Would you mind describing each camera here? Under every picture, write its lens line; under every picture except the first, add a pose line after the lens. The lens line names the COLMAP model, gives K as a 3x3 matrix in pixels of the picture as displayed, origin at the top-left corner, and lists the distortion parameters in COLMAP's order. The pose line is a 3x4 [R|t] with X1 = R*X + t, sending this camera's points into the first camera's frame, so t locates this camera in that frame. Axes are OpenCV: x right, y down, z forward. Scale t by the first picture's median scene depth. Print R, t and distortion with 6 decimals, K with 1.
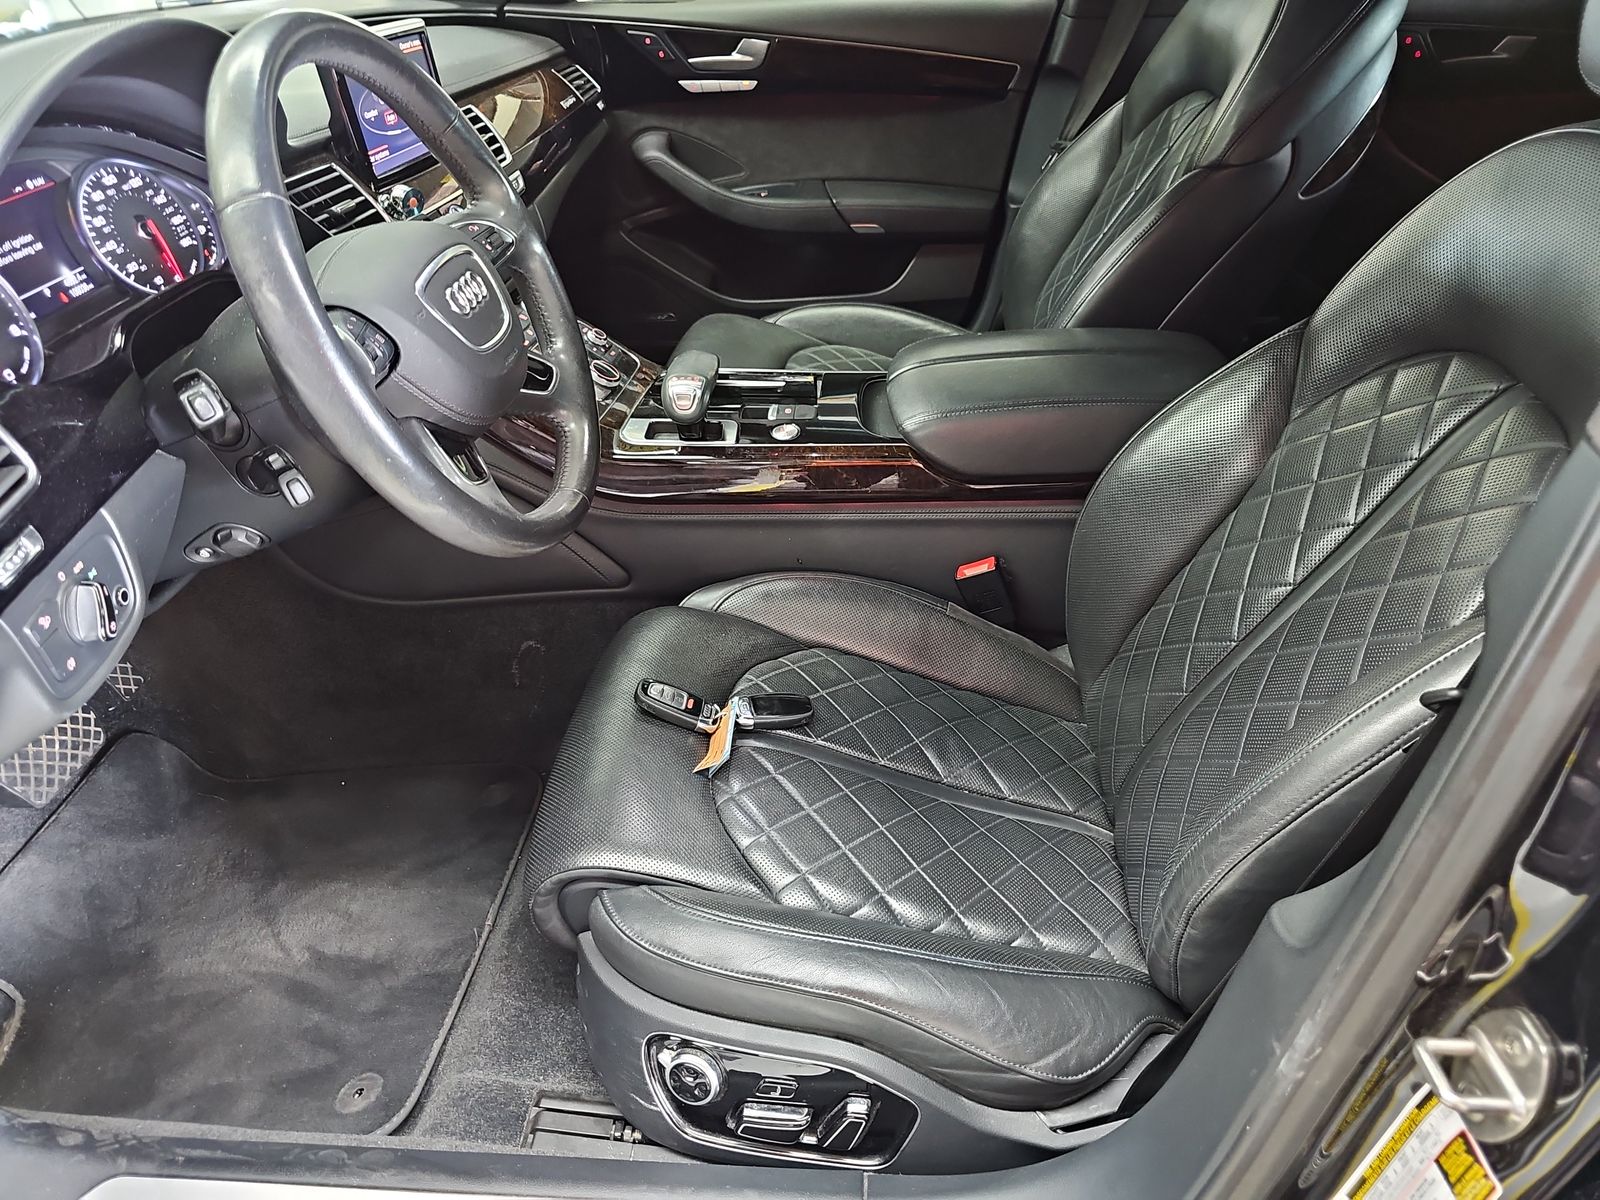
lens RADIAL K [[1074.3, 0, 795.1], [0, 1074.3, 602.7], [0, 0, 1]] dist [0.019127, -0.025493]
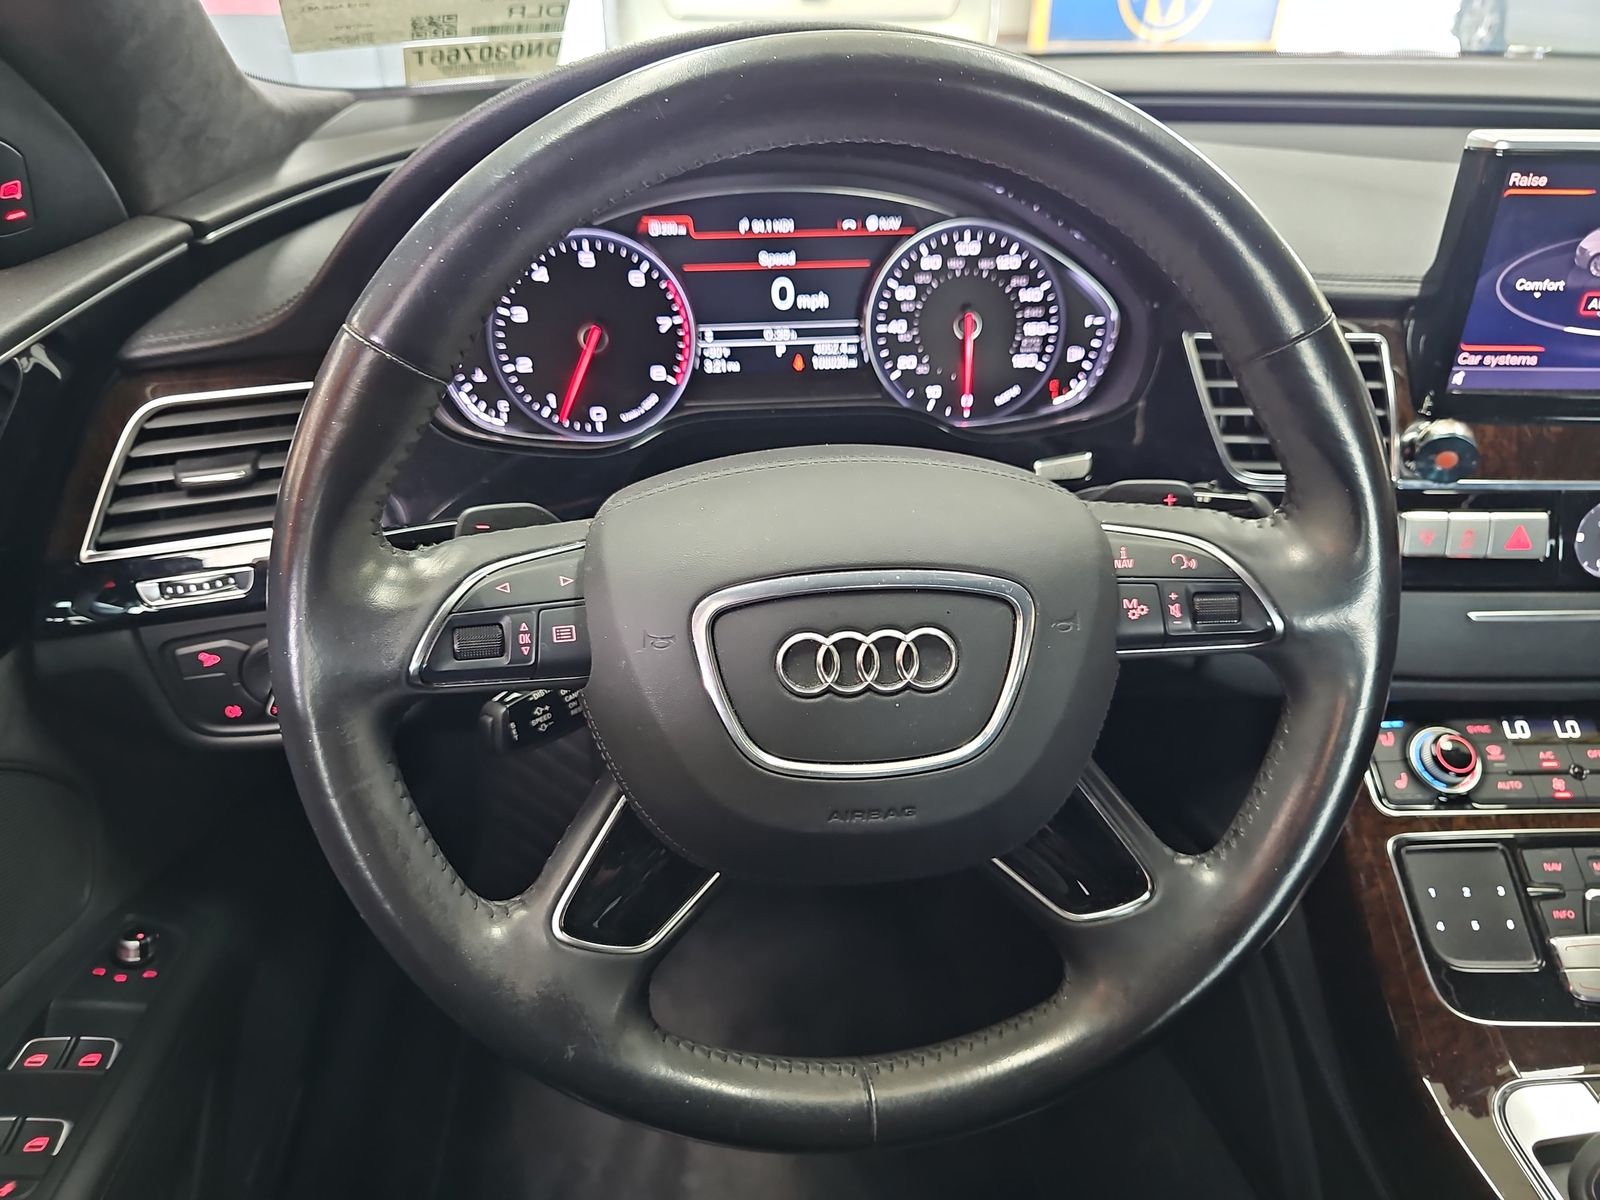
lens RADIAL K [[1074.3, 0, 797.4], [0, 1074.3, 616.3], [0, 0, 1]] dist [0.019127, -0.025493]
pose [[0.178746, 0.553487, -0.813451, 0.050381], [-0.554518, 0.739622, 0.381403, -0.395245], [0.812748, 0.382899, 0.439123, 0.647647]]
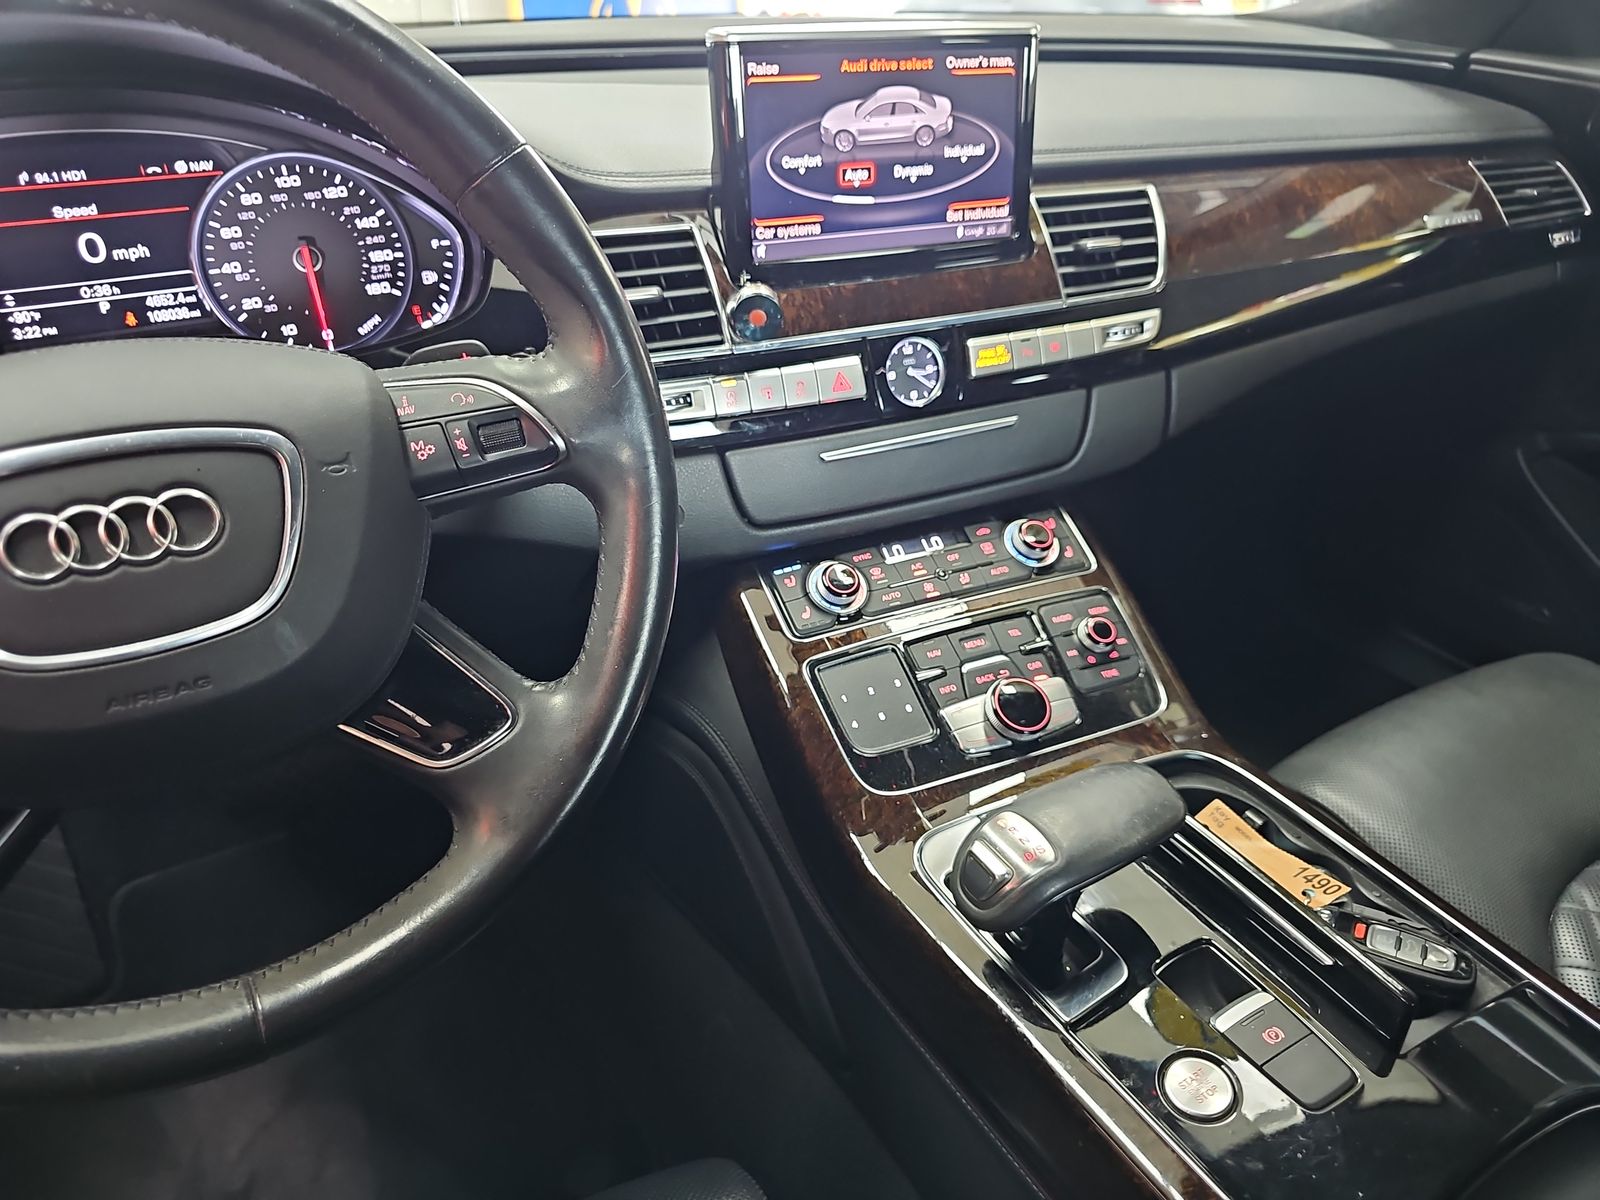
lens RADIAL K [[1074.3, 0, 803.1], [0, 1074.3, 614.0], [0, 0, 1]] dist [0.019127, -0.025493]
pose [[0.548442, 0.437152, -0.712818, 0.157879], [-0.467413, 0.867115, 0.172151, -0.399246], [0.693352, 0.238765, 0.679893, 0.772263]]
